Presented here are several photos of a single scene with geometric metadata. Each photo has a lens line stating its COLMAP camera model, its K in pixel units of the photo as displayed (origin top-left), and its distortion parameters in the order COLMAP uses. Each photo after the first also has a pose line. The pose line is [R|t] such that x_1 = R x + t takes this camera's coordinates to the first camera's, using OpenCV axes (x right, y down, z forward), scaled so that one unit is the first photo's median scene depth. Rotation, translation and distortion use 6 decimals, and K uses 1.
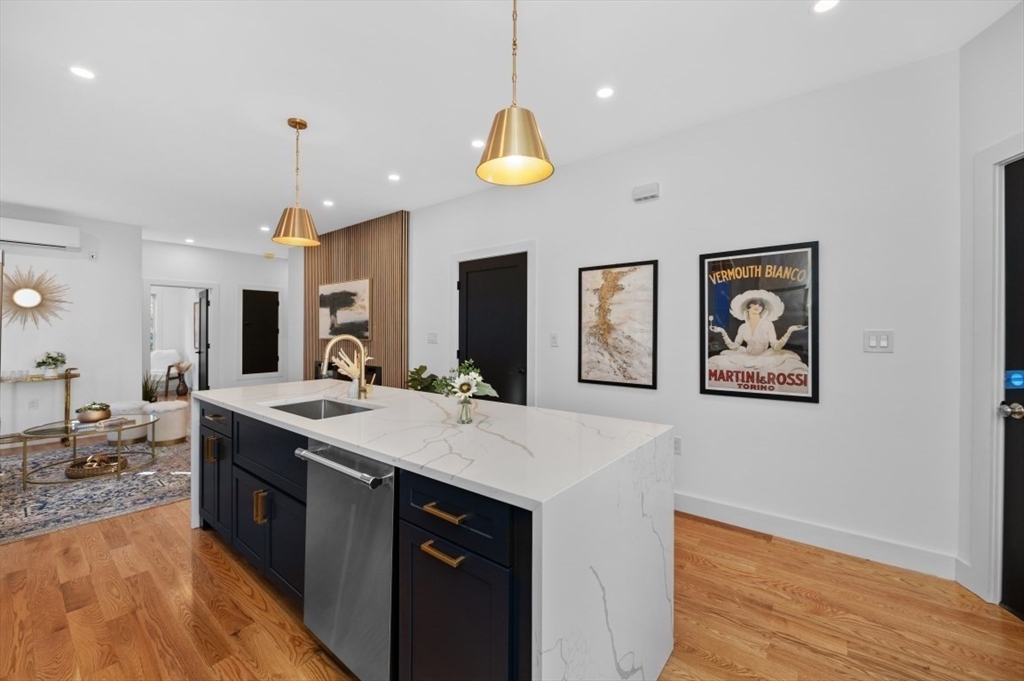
lens RADIAL K [[409.6, 0, 511.5], [0, 409.6, 332.2], [0, 0, 1]] dist [-0.012218, -0.000232]
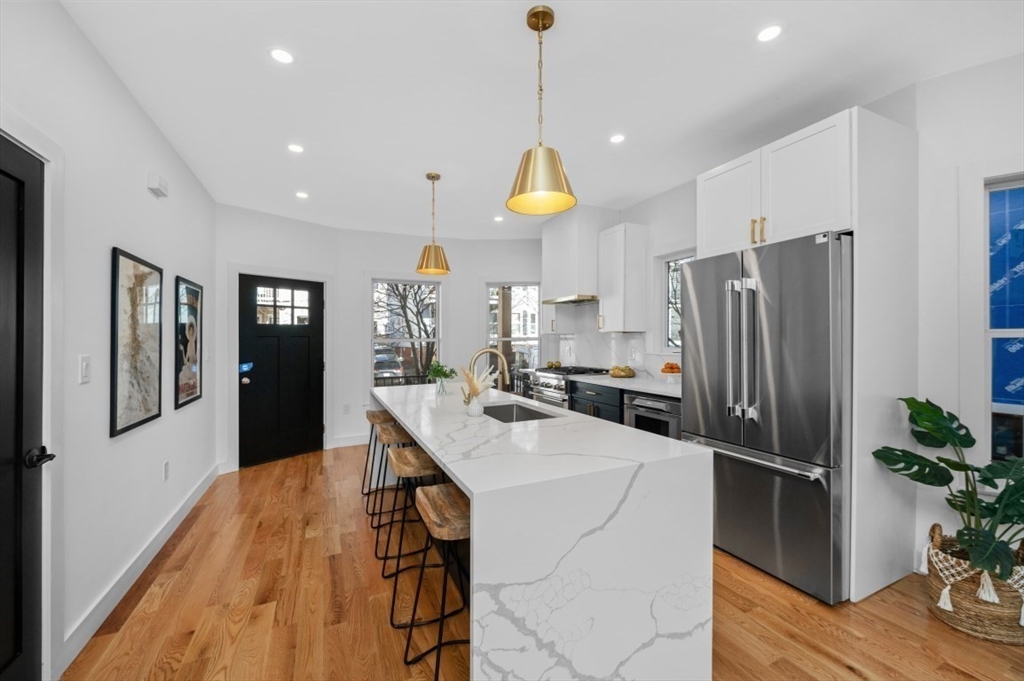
lens RADIAL K [[410.1, 0, 510.0], [0, 410.1, 336.3], [0, 0, 1]] dist [0.000073, -0.000060]
pose [[-0.891425, 0.017521, 0.452830, -0.662911], [0.016056, 0.999846, -0.007080, -0.012558], [-0.452885, 0.000959, -0.891569, 1.346363]]
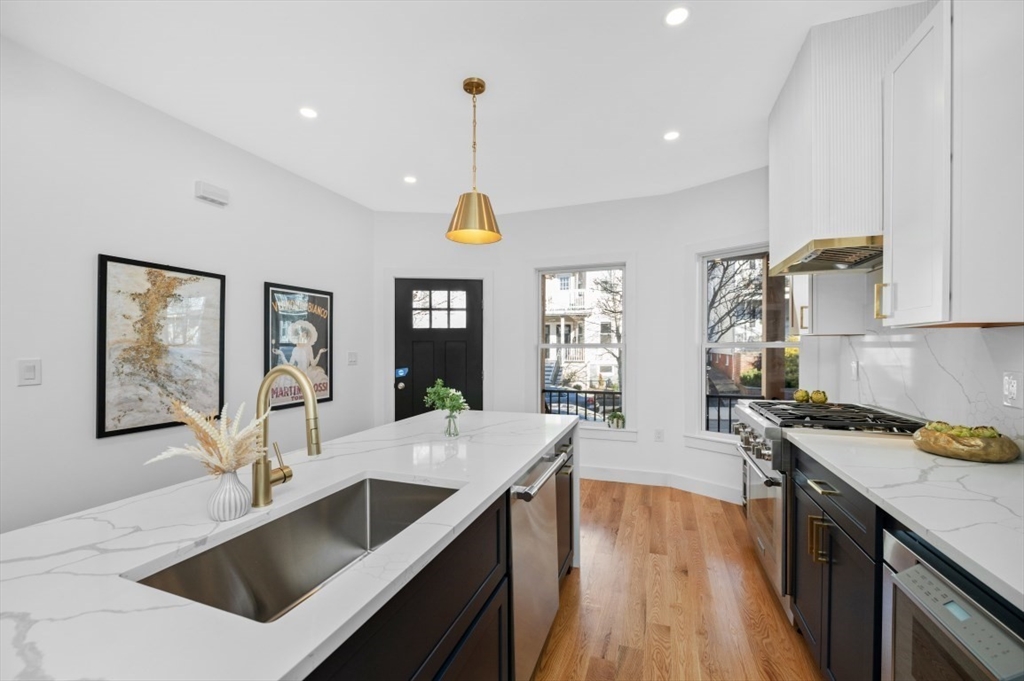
lens RADIAL K [[410.3, 0, 508.8], [0, 410.3, 344.3], [0, 0, 1]] dist [-0.000186, -0.000143]
pose [[-0.318001, 0.013809, 0.947990, -0.657090], [0.009287, 0.999891, -0.011450, -0.007208], [-0.948045, 0.005163, -0.318094, 0.643194]]
